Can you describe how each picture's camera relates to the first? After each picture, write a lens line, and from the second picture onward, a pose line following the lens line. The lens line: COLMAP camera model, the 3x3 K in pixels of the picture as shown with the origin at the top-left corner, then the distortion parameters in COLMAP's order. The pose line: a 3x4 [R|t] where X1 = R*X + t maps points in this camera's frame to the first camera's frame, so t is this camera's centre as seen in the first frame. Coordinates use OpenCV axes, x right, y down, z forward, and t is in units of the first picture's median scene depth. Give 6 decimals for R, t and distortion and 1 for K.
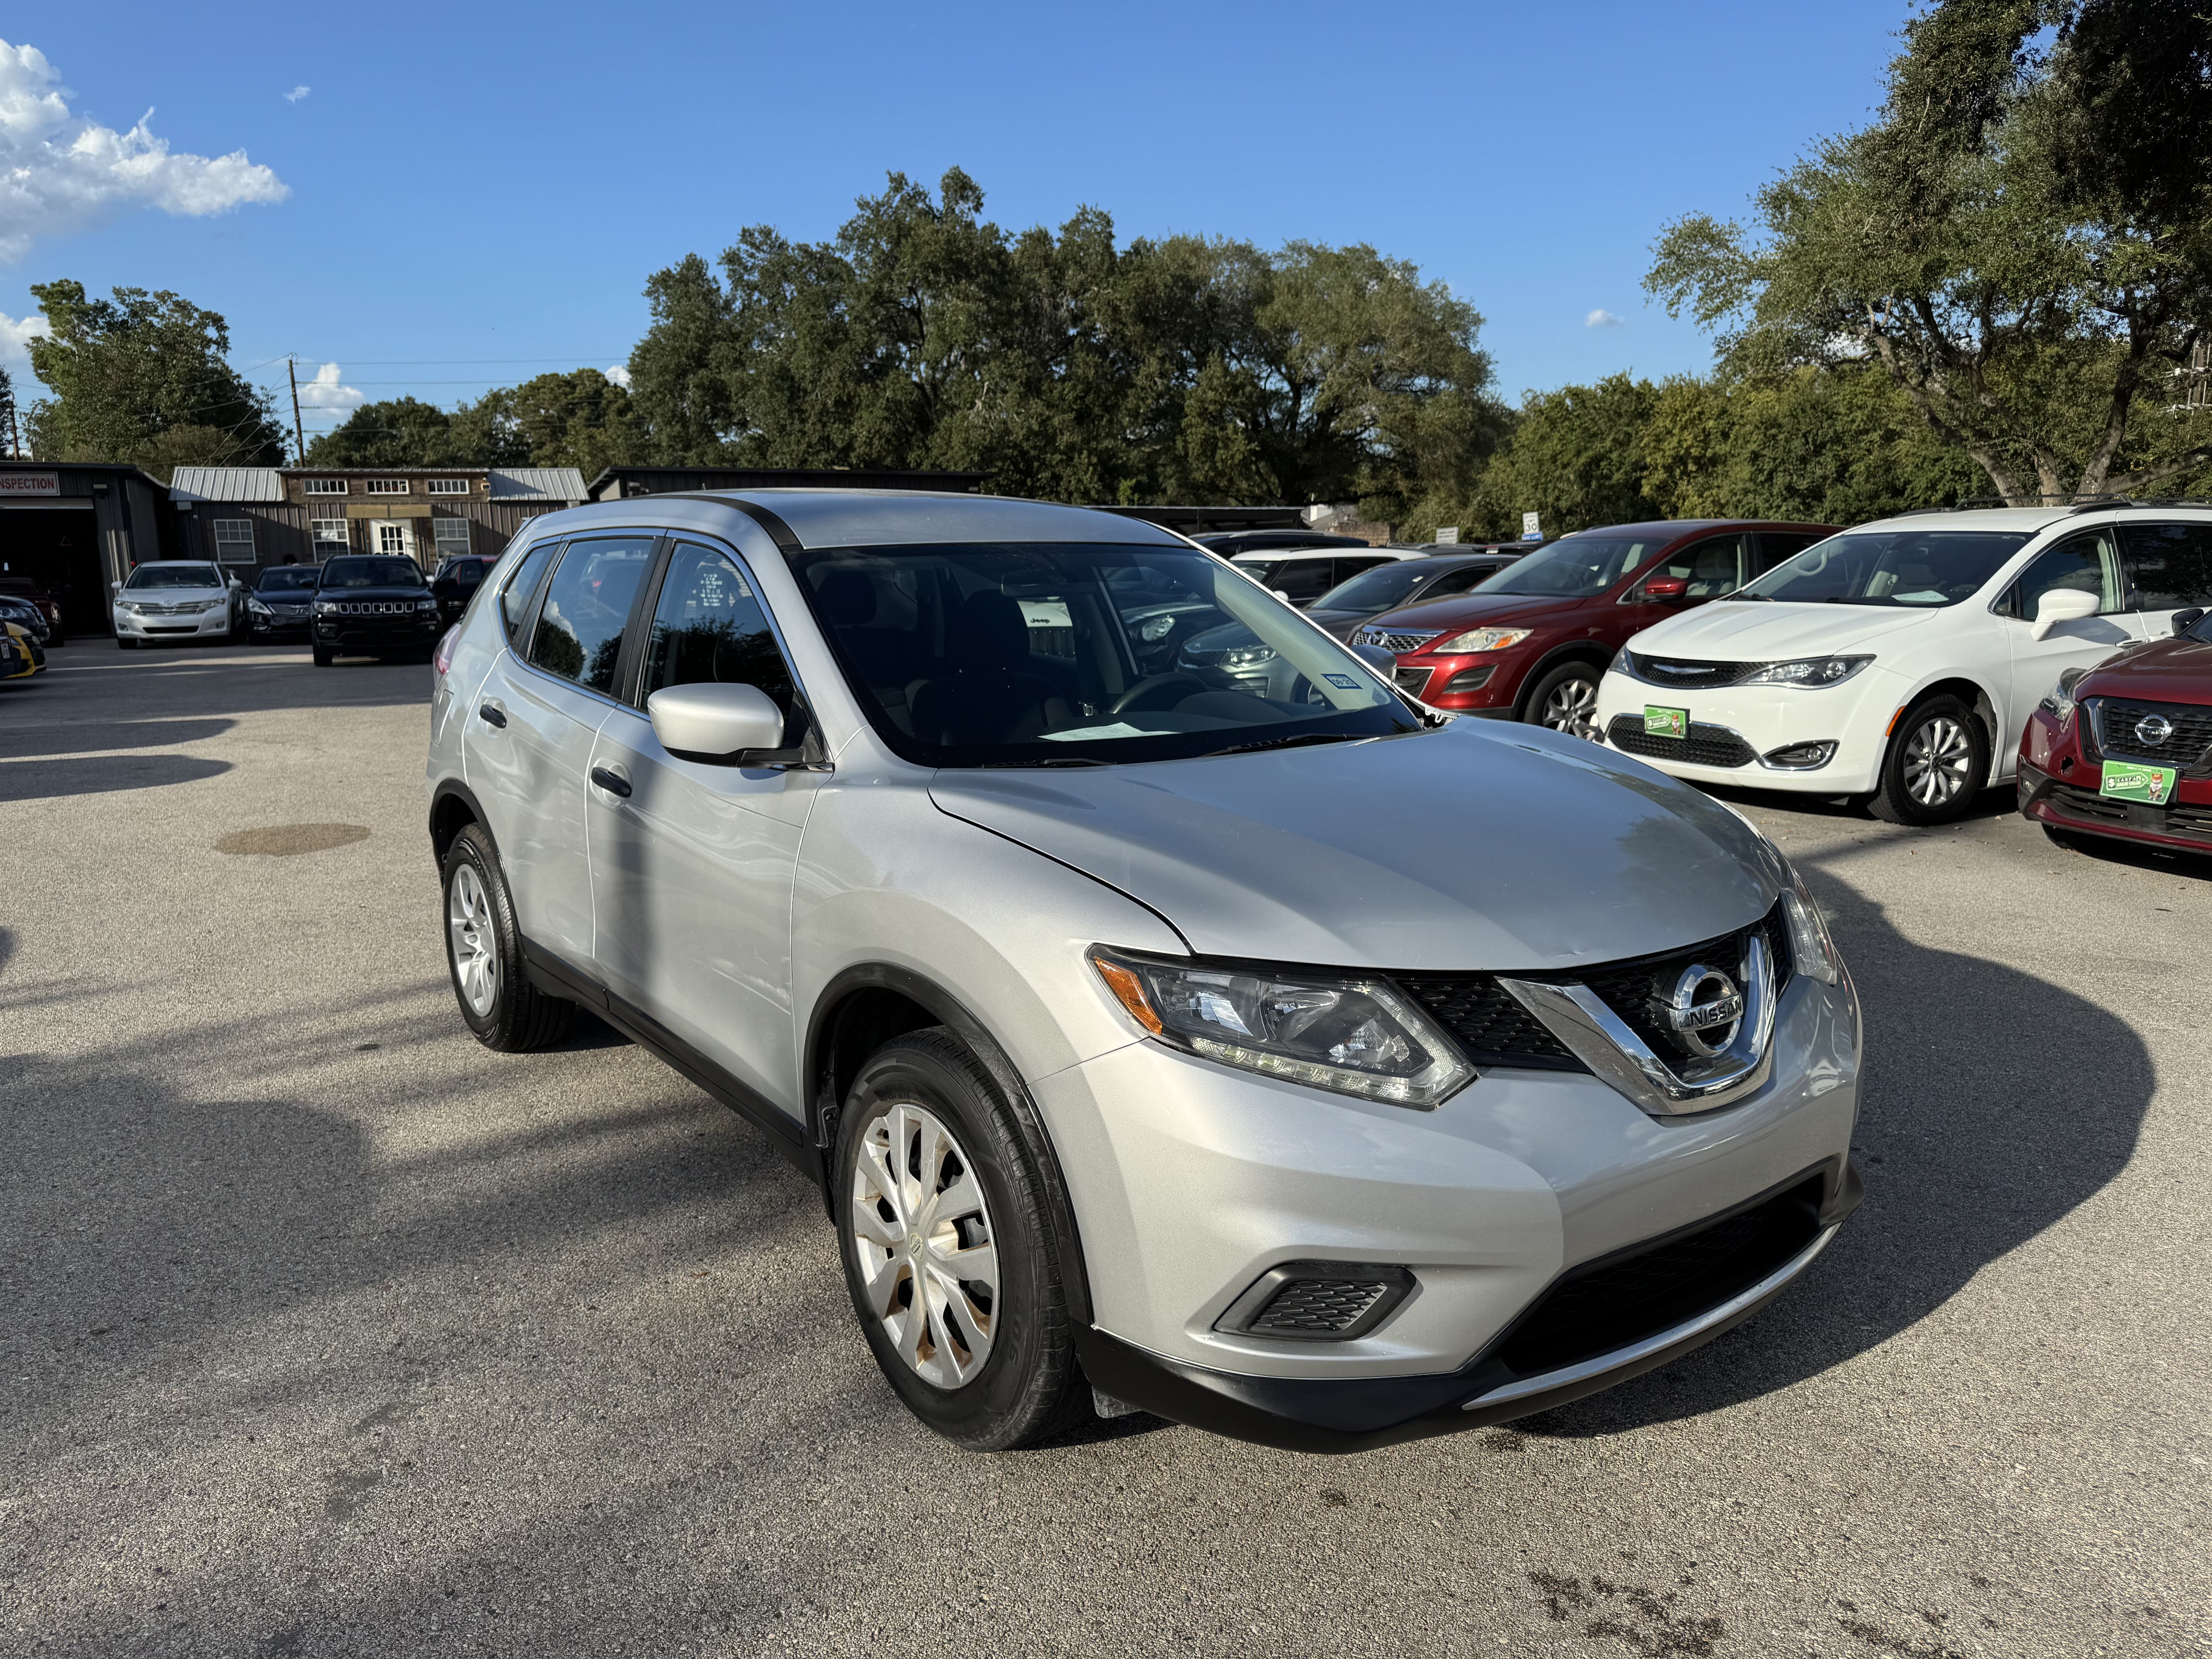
lens RADIAL K [[1612.2, 0, 1103.3], [0, 1612.2, 881.1], [0, 0, 1]] dist [0.084784, -0.127545]
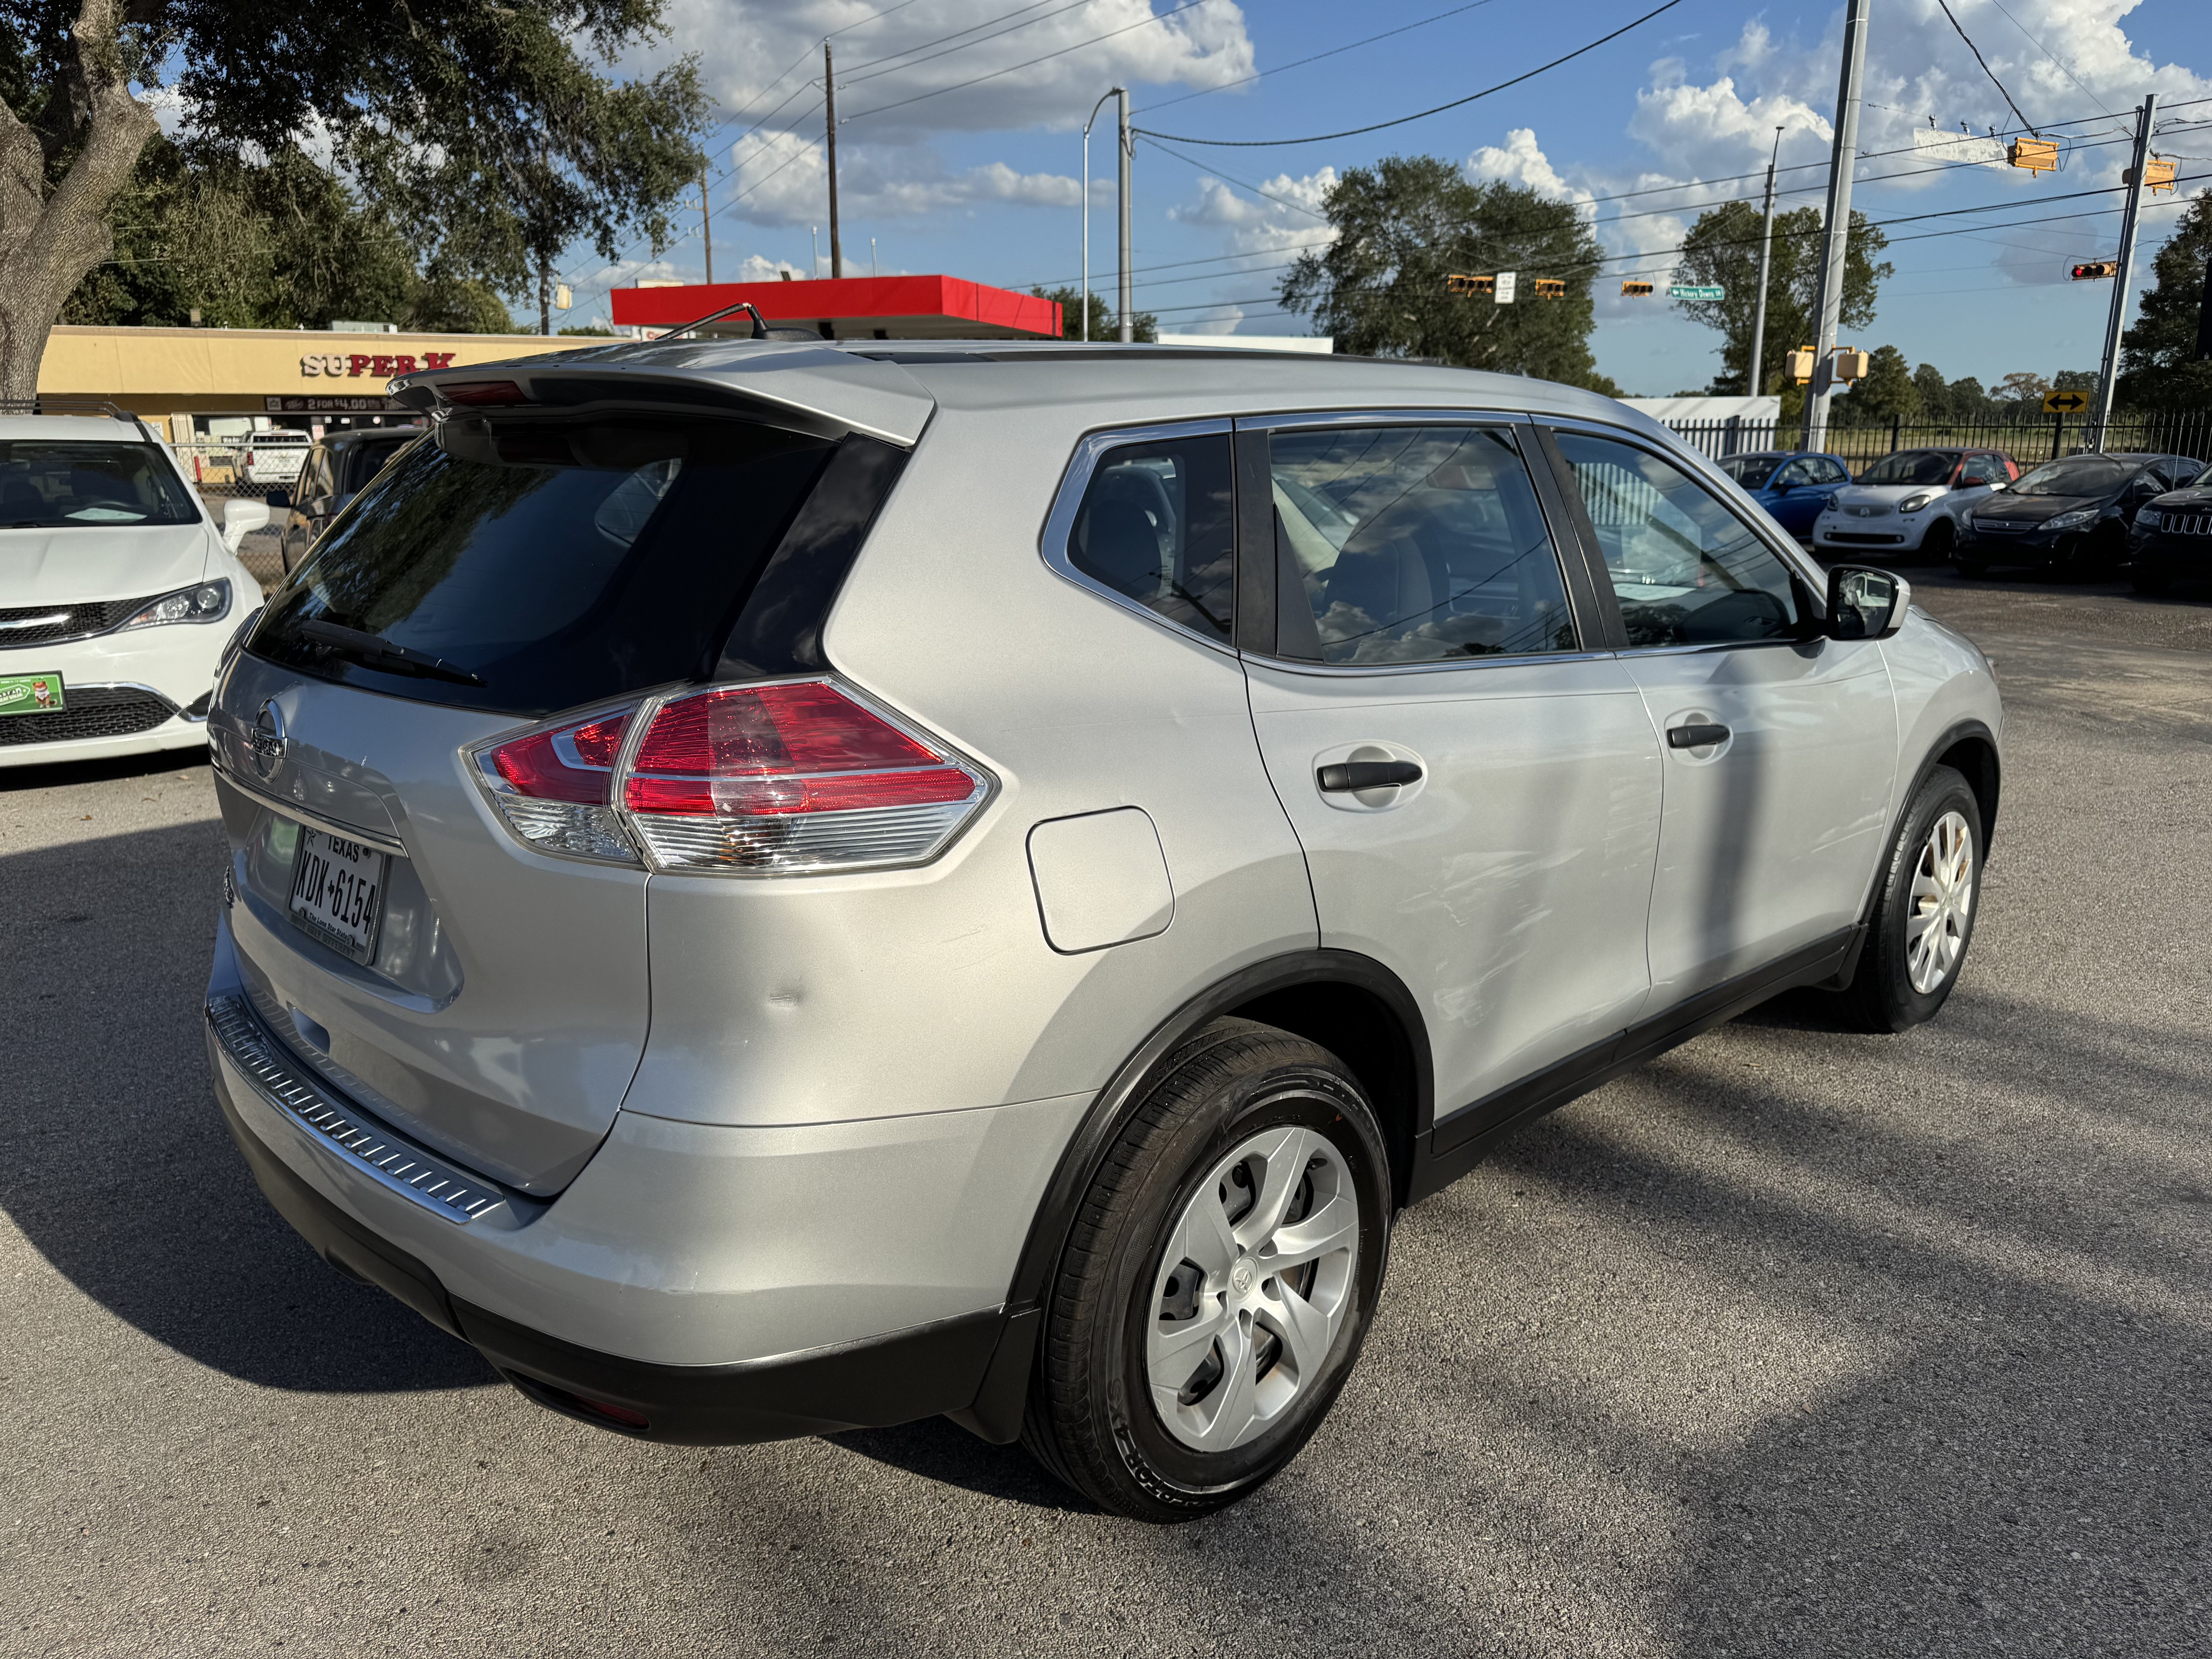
lens RADIAL K [[1673.7, 0, 1106.0], [0, 1673.7, 829.5], [0, 0, 1]] dist [0.046386, -0.040421]
pose [[-0.188599, -0.211574, 0.958993, -0.153443], [0.203450, 0.946914, 0.248920, -0.040195], [-0.960749, 0.242053, -0.135542, 0.197033]]
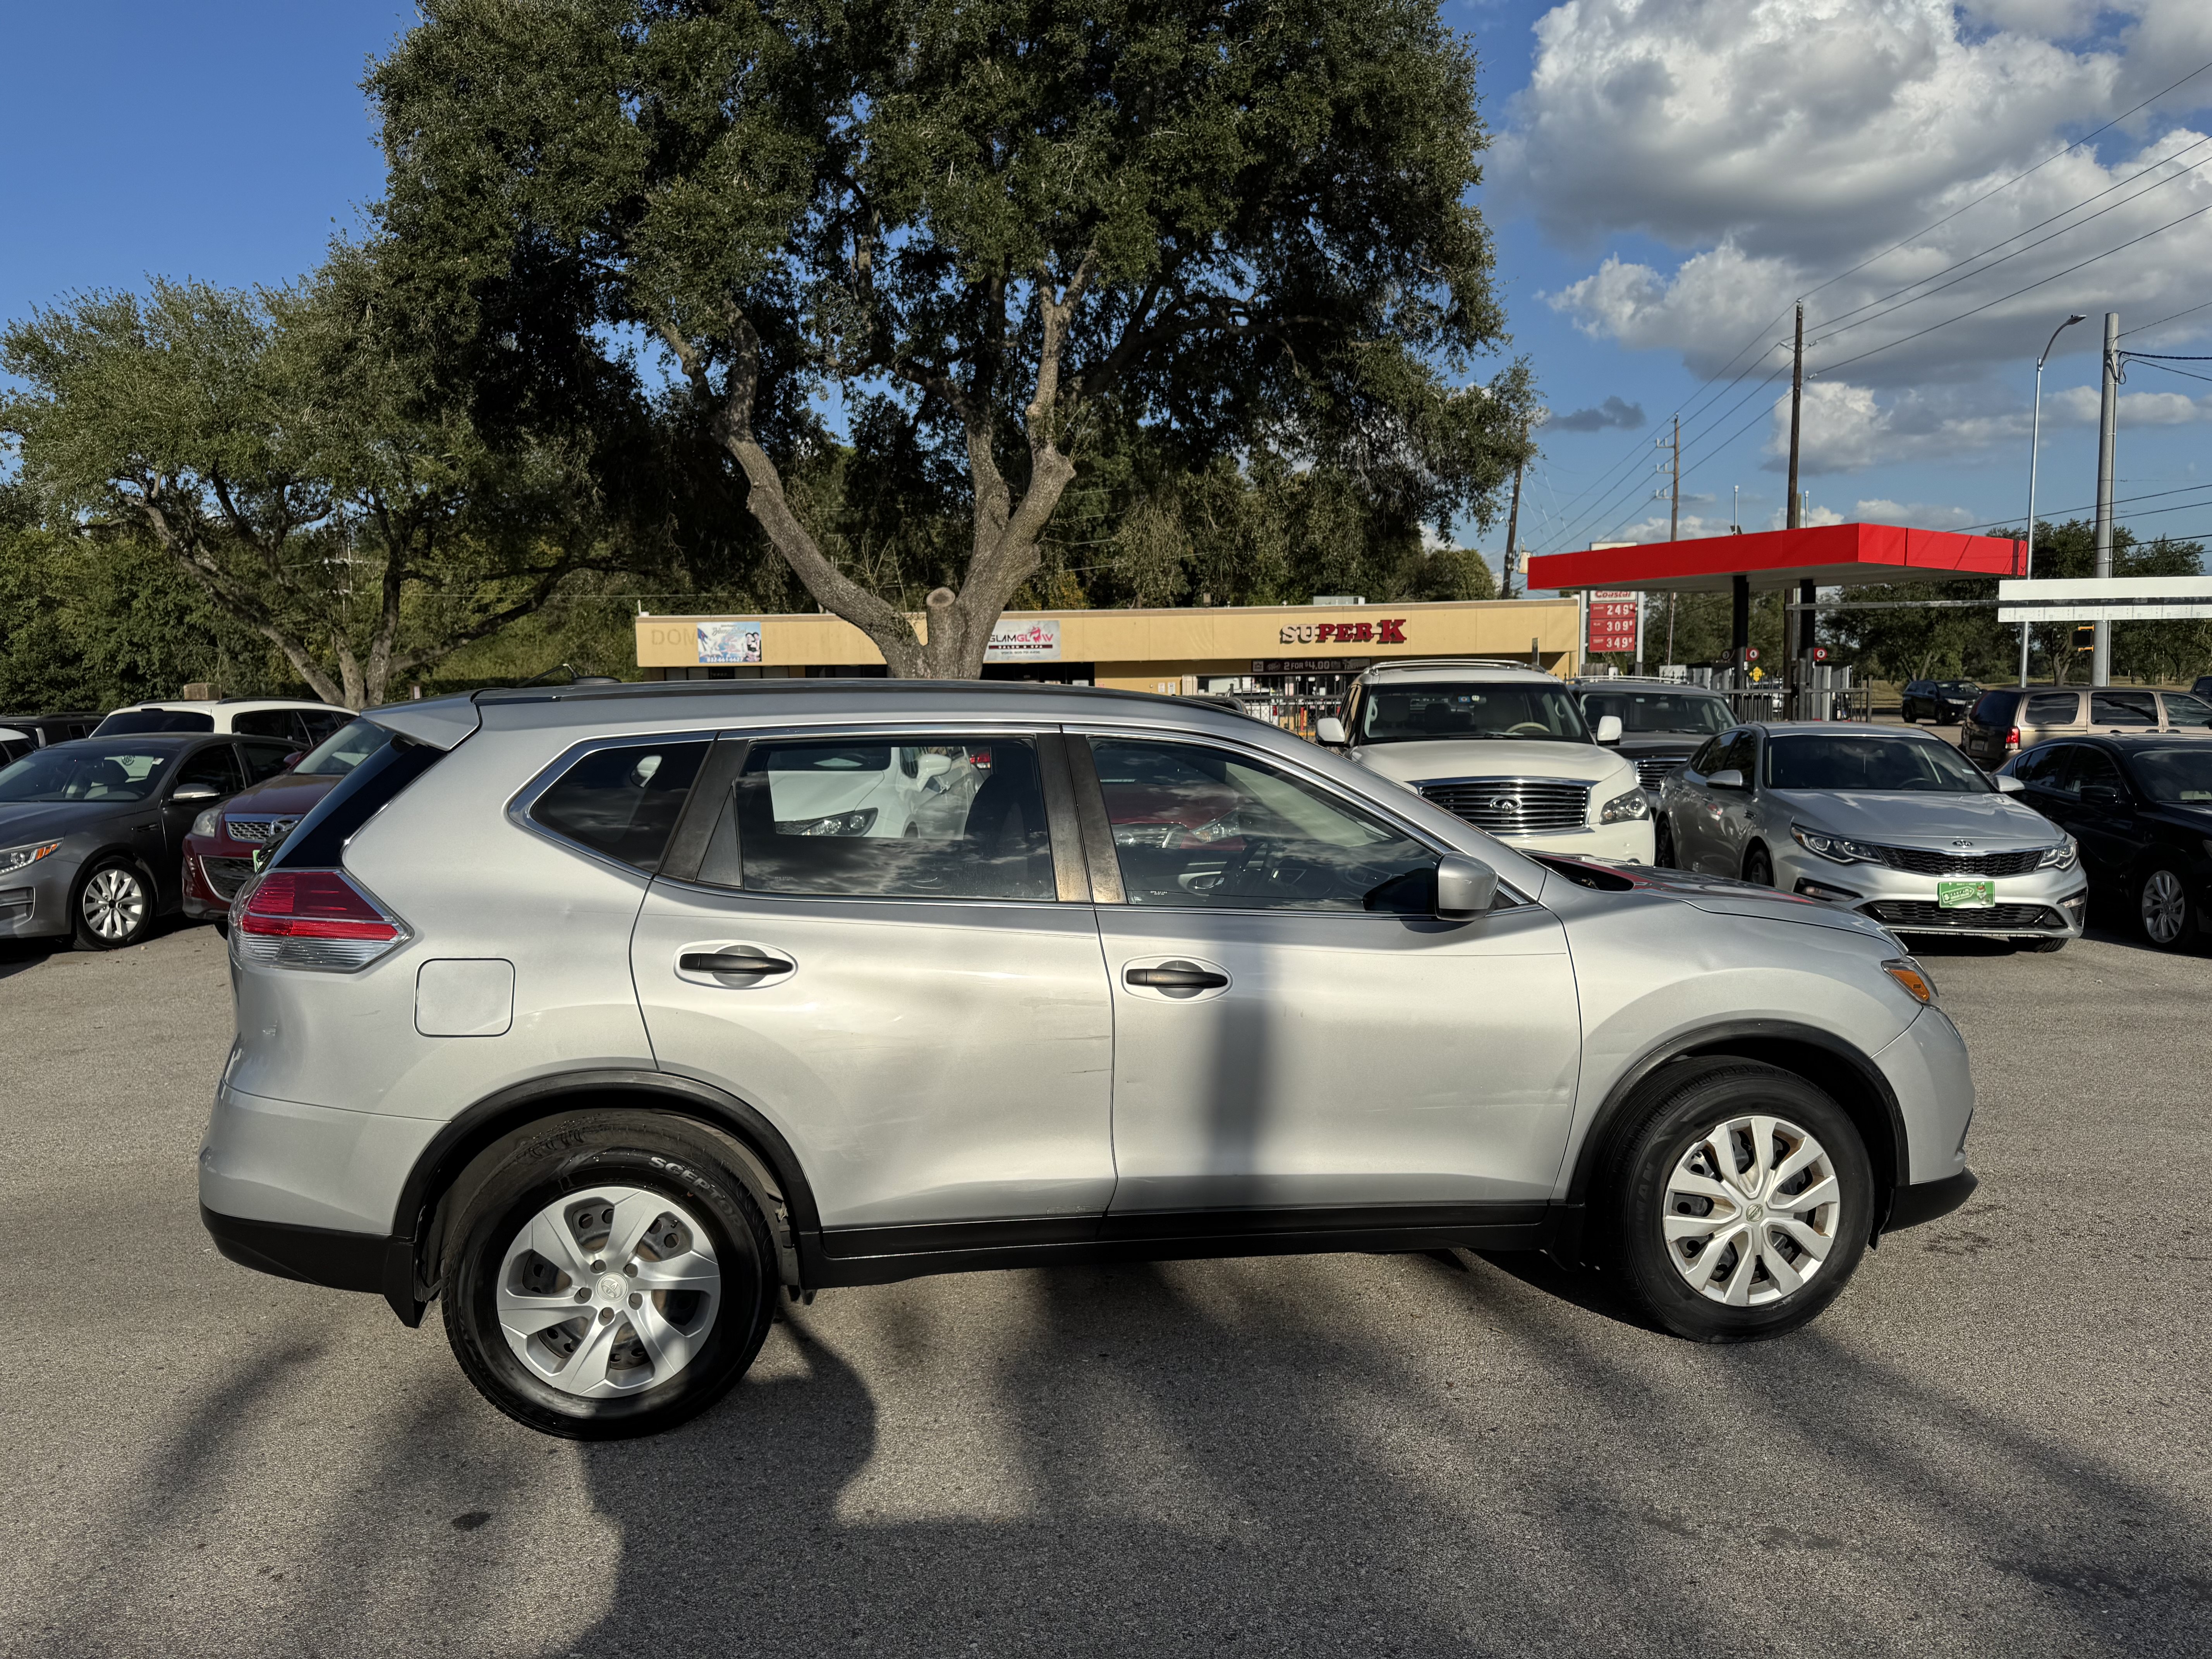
lens RADIAL K [[1673.7, 0, 1106.0], [0, 1673.7, 829.5], [0, 0, 1]] dist [0.046386, -0.040421]
pose [[0.420414, -0.068730, 0.904726, -0.178018], [0.188907, 0.981906, -0.013189, -0.020807], [-0.887449, 0.176454, 0.425791, 0.084296]]
